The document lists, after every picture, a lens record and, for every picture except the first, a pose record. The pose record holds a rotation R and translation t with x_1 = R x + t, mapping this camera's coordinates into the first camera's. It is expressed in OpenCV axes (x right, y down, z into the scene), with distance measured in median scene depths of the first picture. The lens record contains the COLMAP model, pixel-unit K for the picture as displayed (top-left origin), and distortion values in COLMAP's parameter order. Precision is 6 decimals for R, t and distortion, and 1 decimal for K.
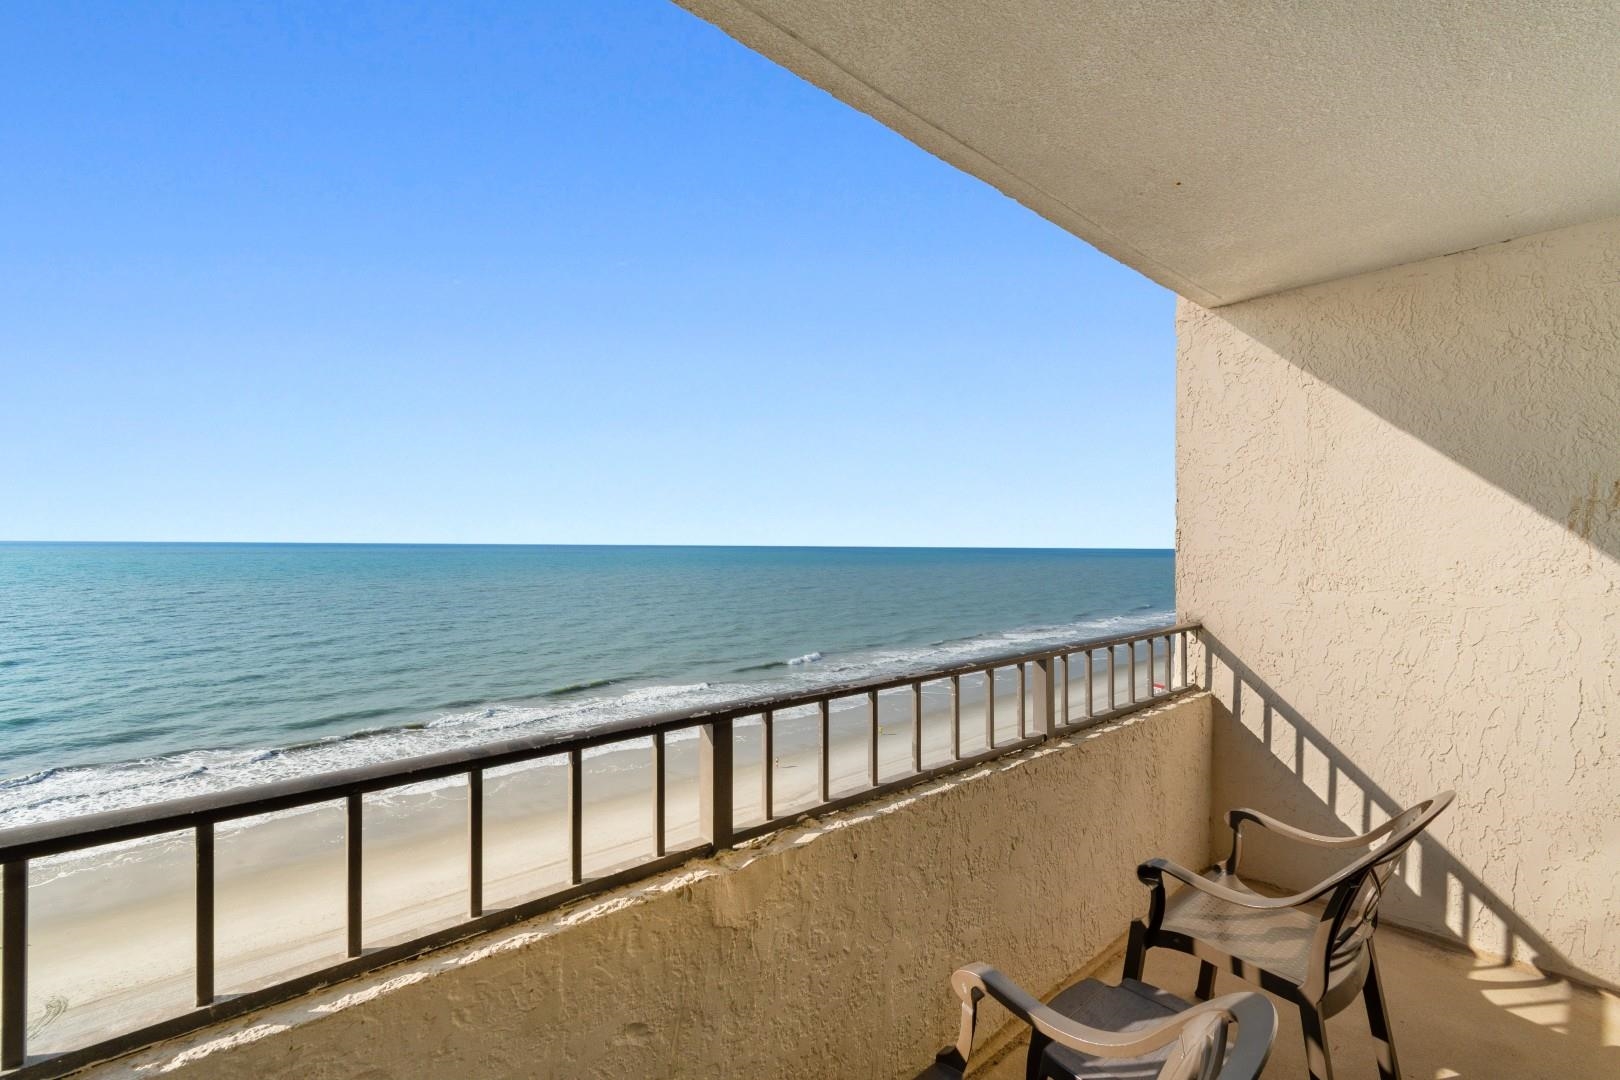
lens RADIAL K [[738.6, 0, 811.7], [0, 738.6, 509.6], [0, 0, 1]] dist [0.000790, -0.000189]
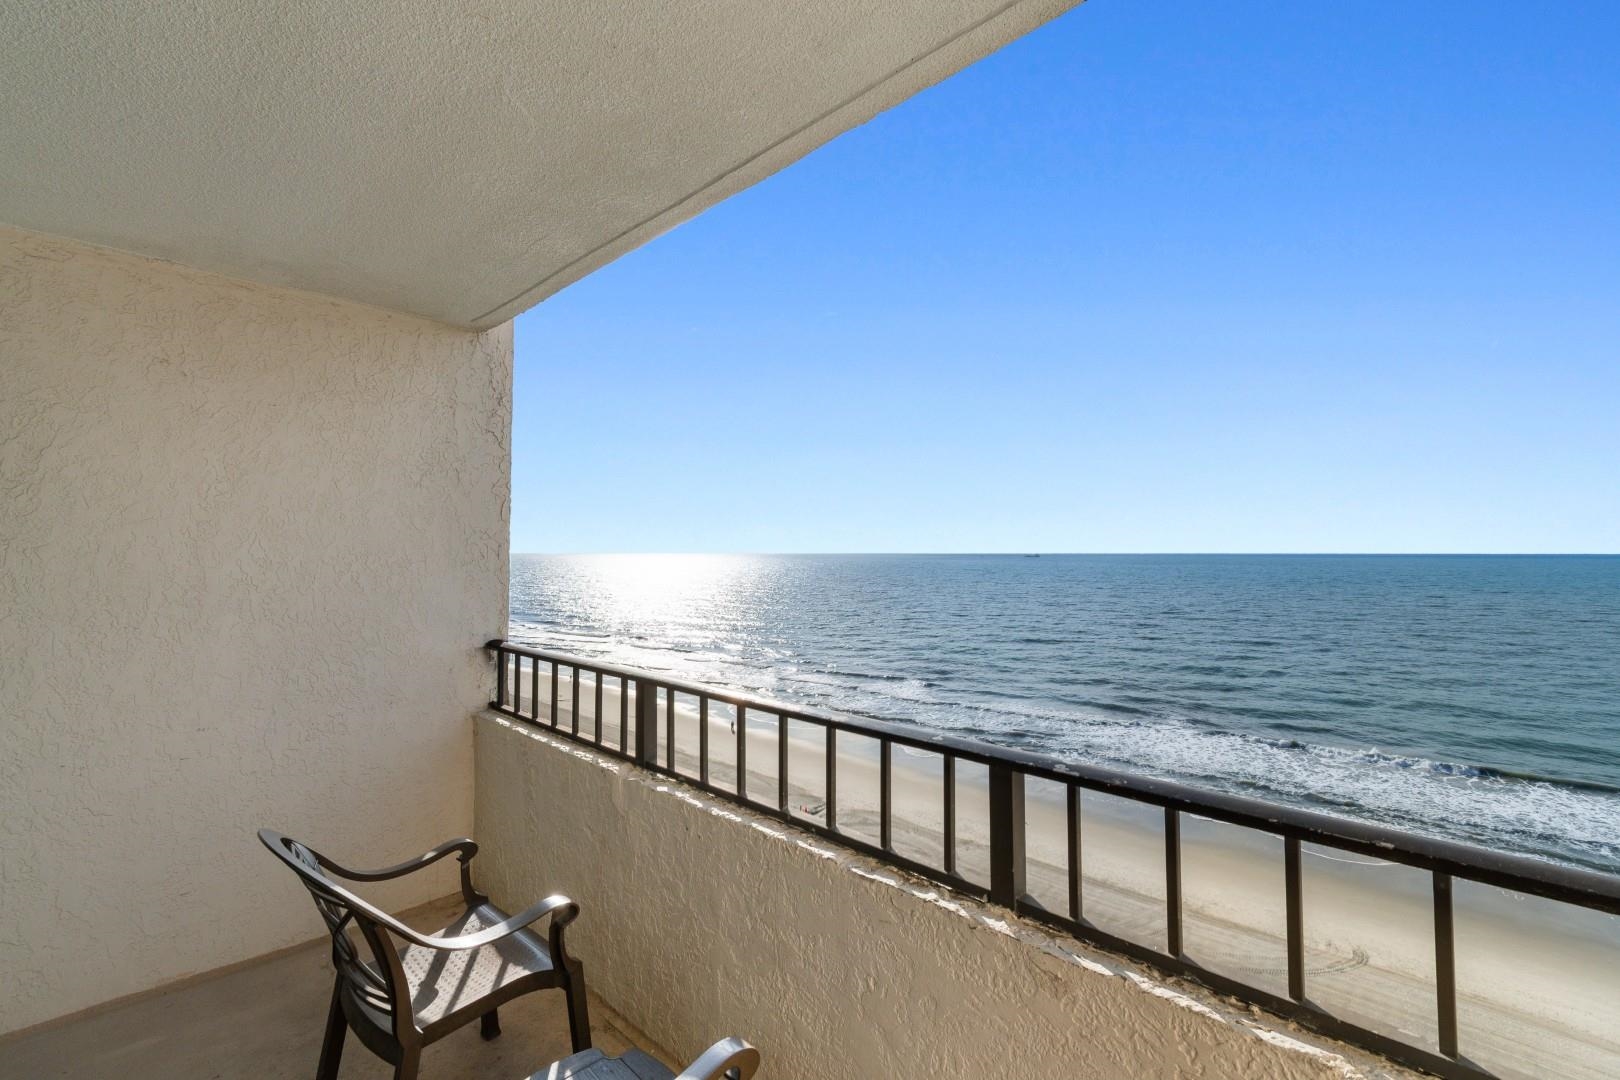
lens RADIAL K [[710.8, 0, 819.8], [0, 710.8, 554.2], [0, 0, 1]] dist [0.002481, 0.000021]
pose [[0.090670, -0.016979, -0.995736, 0.791215], [0.005223, 0.999849, -0.016574, 0.028020], [0.995867, -0.003698, 0.090745, 0.710858]]
